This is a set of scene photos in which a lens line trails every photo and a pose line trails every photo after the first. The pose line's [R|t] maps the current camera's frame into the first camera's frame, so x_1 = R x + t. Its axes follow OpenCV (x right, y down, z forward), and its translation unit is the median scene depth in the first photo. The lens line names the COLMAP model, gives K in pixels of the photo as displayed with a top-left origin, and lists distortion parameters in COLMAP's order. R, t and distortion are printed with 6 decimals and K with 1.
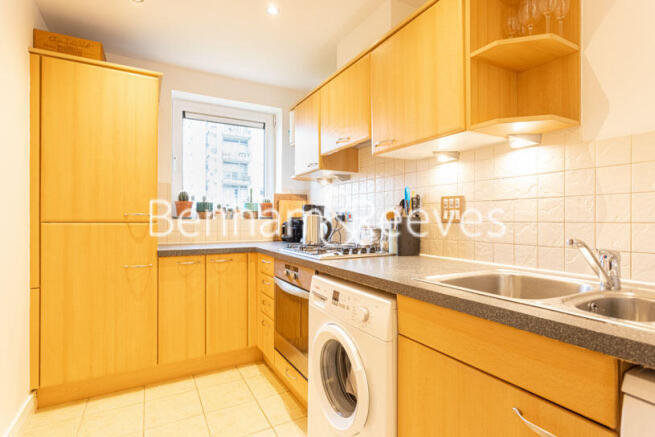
lens RADIAL K [[333.9, 0, 327.5], [0, 333.9, 218.5], [0, 0, 1]] dist [-0.000053, -0.000003]
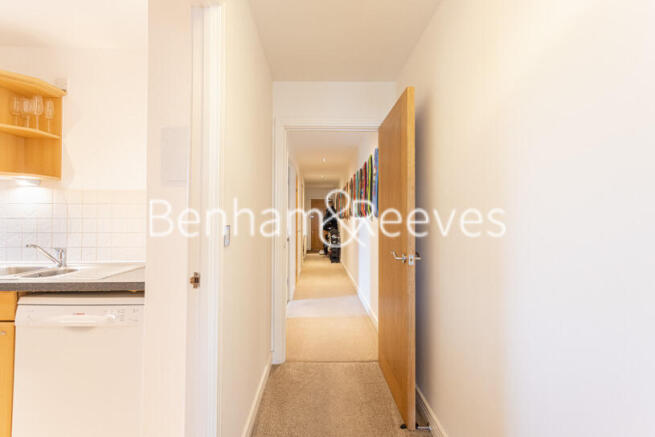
lens RADIAL K [[308.1, 0, 327.5], [0, 308.1, 218.5], [0, 0, 1]] dist [0.002901, 0.000262]
pose [[0.462817, 0.010291, 0.886394, -0.066712], [-0.008521, 0.999938, -0.007160, -0.072814], [-0.886413, -0.004239, 0.462876, -1.109320]]
